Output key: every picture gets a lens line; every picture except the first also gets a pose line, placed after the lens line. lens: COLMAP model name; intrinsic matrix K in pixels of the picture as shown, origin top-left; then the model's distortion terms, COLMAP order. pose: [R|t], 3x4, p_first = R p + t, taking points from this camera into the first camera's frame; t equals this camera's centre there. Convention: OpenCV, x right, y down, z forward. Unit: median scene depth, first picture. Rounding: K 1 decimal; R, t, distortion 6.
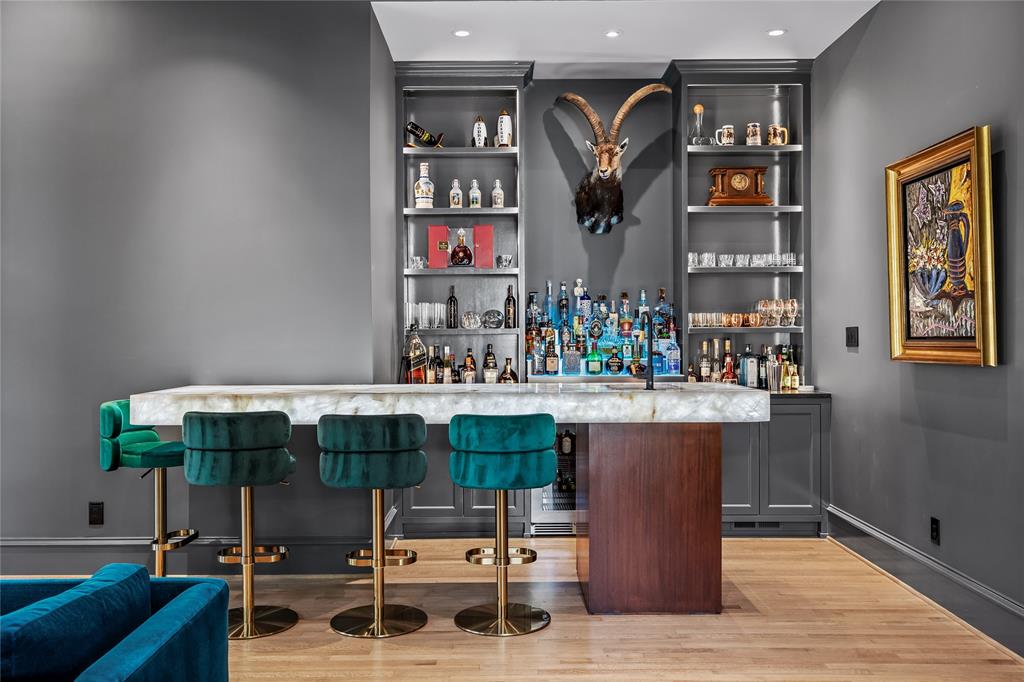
lens RADIAL K [[840.8, 0, 512.0], [0, 840.8, 341.0], [0, 0, 1]] dist [-0.001940, -0.000686]
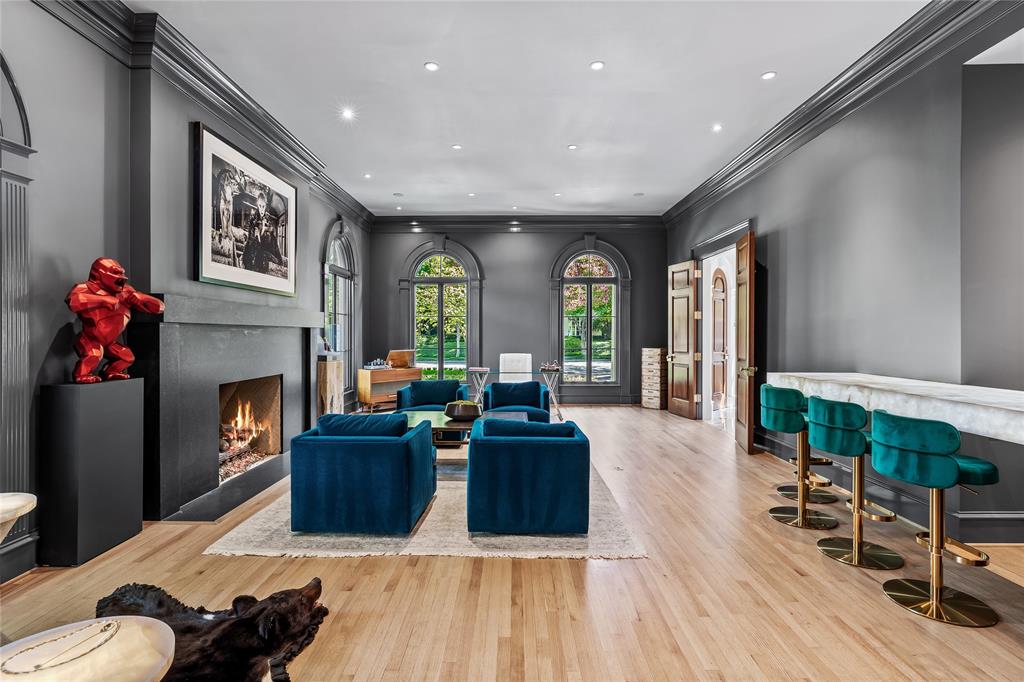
lens RADIAL K [[498.5, 0, 512.0], [0, 498.5, 341.0], [0, 0, 1]] dist [-0.001982, -0.000250]
pose [[-0.007273, 0.021498, -0.999742, 0.646002], [-0.005678, 0.999752, 0.021540, -0.025241], [0.999957, 0.005833, -0.007150, 0.442750]]
